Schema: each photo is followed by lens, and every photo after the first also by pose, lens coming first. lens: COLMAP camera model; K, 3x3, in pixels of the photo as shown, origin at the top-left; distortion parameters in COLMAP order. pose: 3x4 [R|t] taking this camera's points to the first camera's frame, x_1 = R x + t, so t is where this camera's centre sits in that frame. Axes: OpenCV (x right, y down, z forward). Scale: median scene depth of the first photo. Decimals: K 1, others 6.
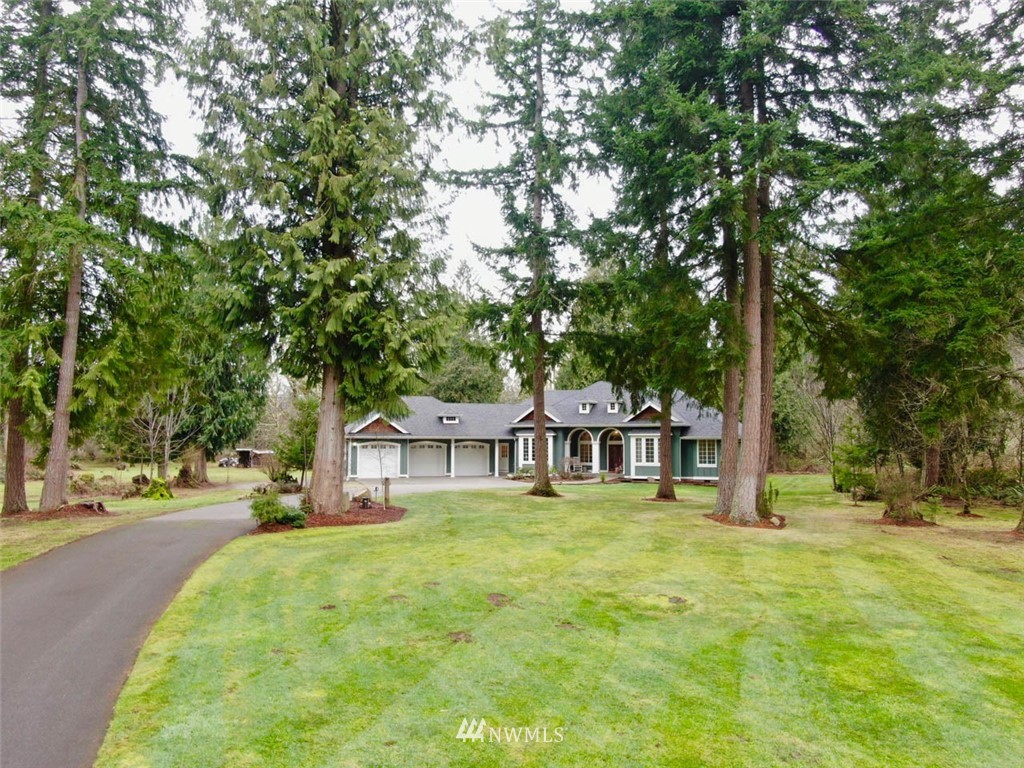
lens RADIAL K [[732.7, 0, 511.7], [0, 732.7, 383.4], [0, 0, 1]] dist [-0.018421, 0.002670]
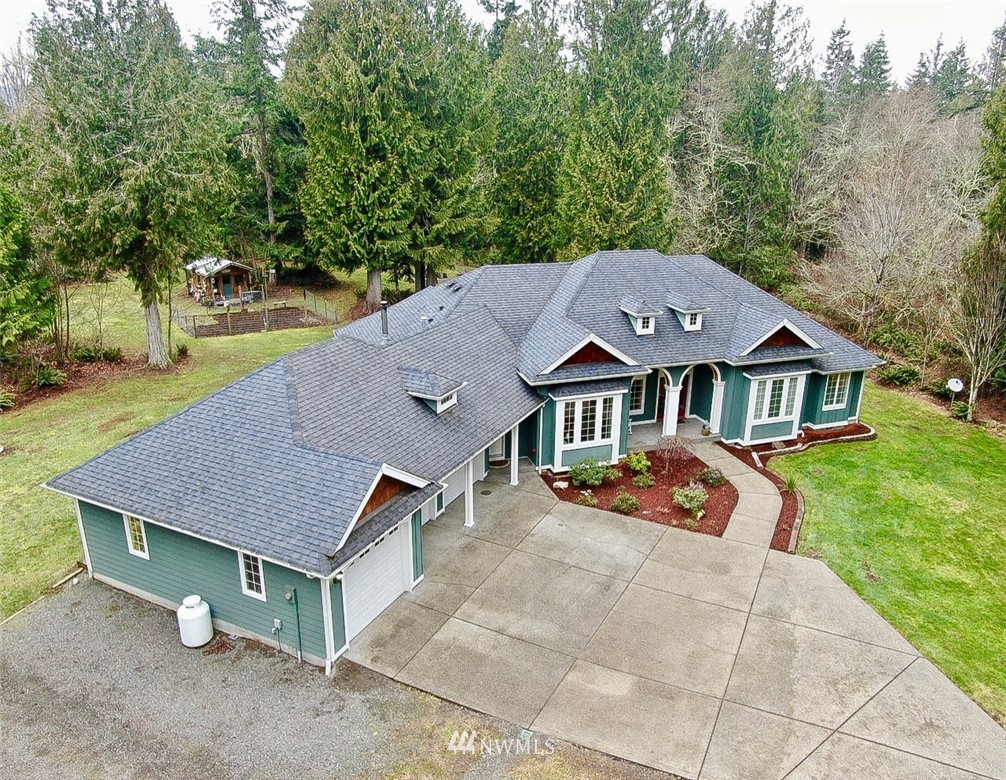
lens RADIAL K [[740.6, 0, 520.7], [0, 740.6, 396.9], [0, 0, 1]] dist [-0.011135, -0.000579]
pose [[0.713706, -0.227250, 0.662557, -0.346542], [-0.068872, 0.918557, 0.389243, -0.126089], [-0.697051, -0.323437, 0.639928, 0.716899]]
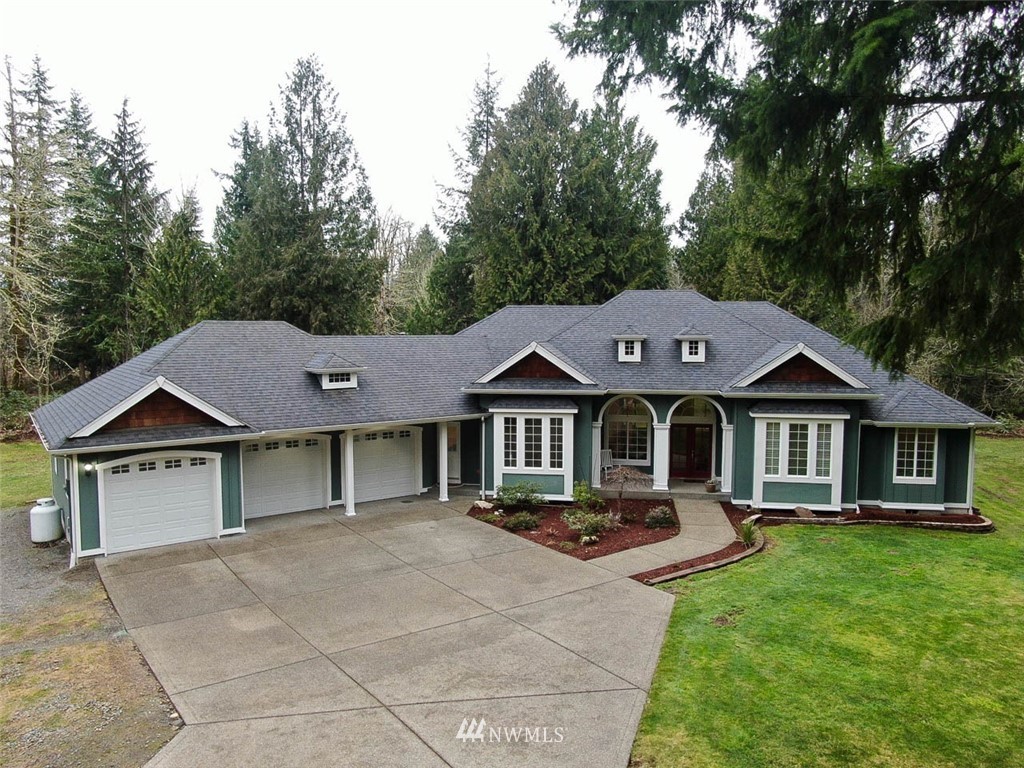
lens RADIAL K [[732.7, 0, 512.7], [0, 732.7, 387.8], [0, 0, 1]] dist [-0.018421, 0.002670]
pose [[0.962842, -0.023541, 0.269039, -0.103967], [-0.019071, 0.987780, 0.154684, -0.014763], [-0.269392, -0.154067, 0.950627, 0.581617]]
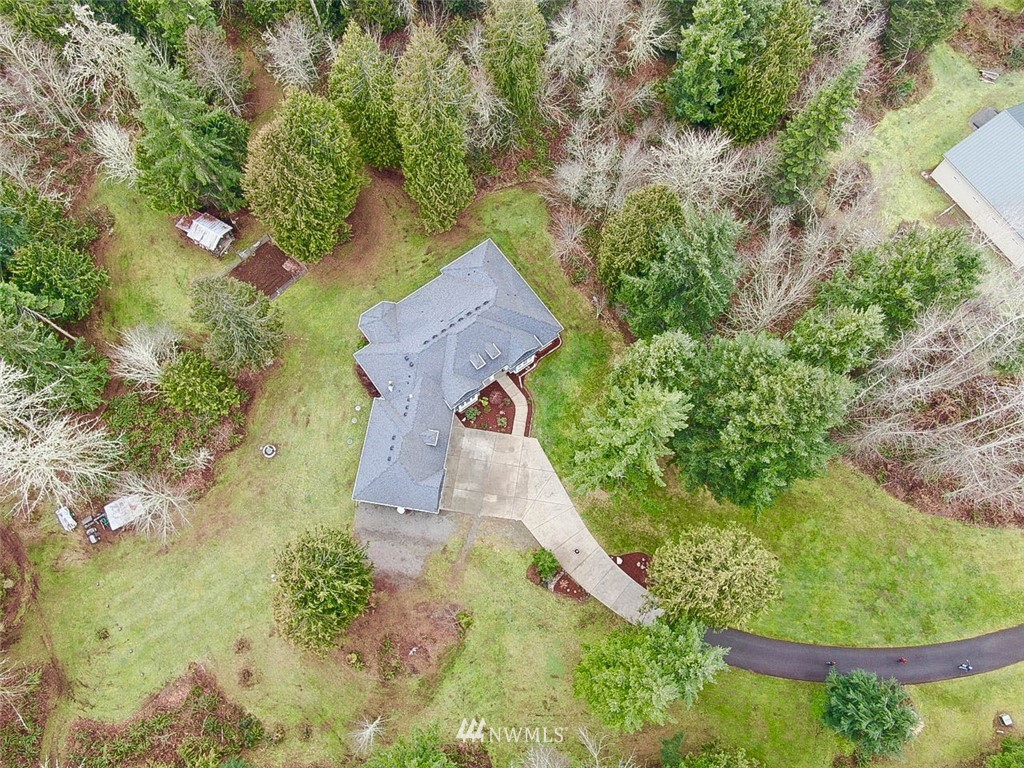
lens RADIAL K [[732.7, 0, 511.7], [0, 732.7, 383.1], [0, 0, 1]] dist [-0.018421, 0.002670]
pose [[0.483518, -0.828002, 0.283943, -0.354507], [-0.082560, 0.279798, 0.956503, -1.505593], [-0.871432, -0.485929, 0.066928, 0.838214]]
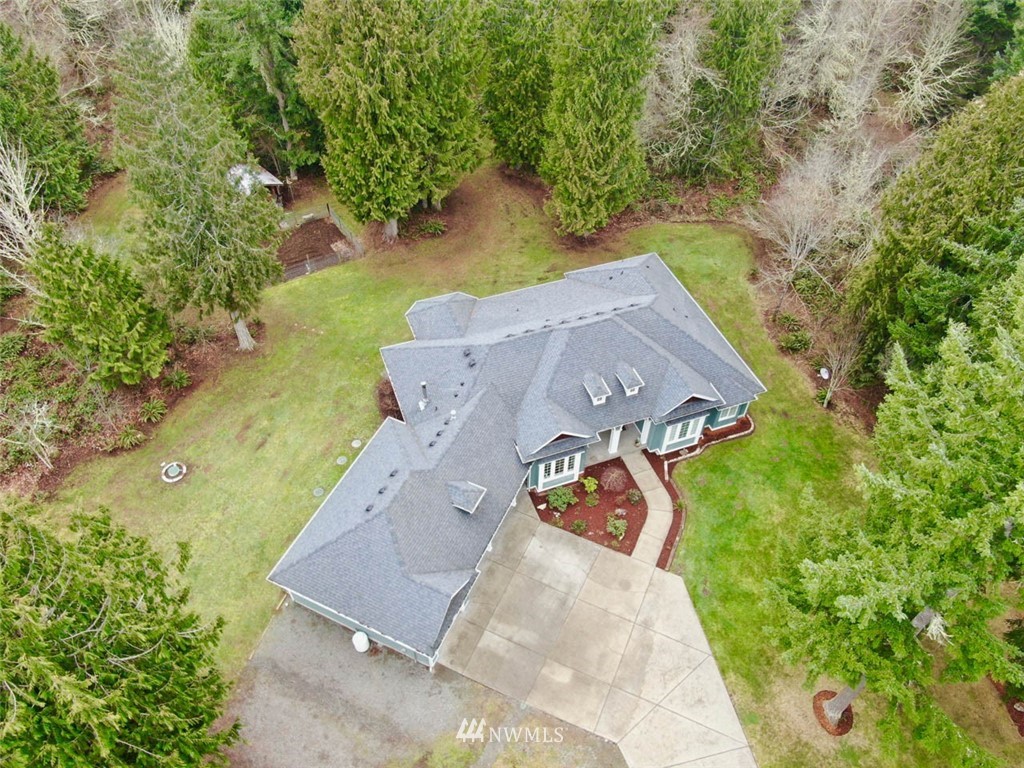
lens RADIAL K [[732.7, 0, 512.7], [0, 732.7, 386.2], [0, 0, 1]] dist [-0.018421, 0.002670]
pose [[0.706913, -0.519692, 0.479787, -0.356640], [-0.062623, 0.629683, 0.774324, -0.608013], [-0.704523, -0.577425, 0.412586, 0.761828]]
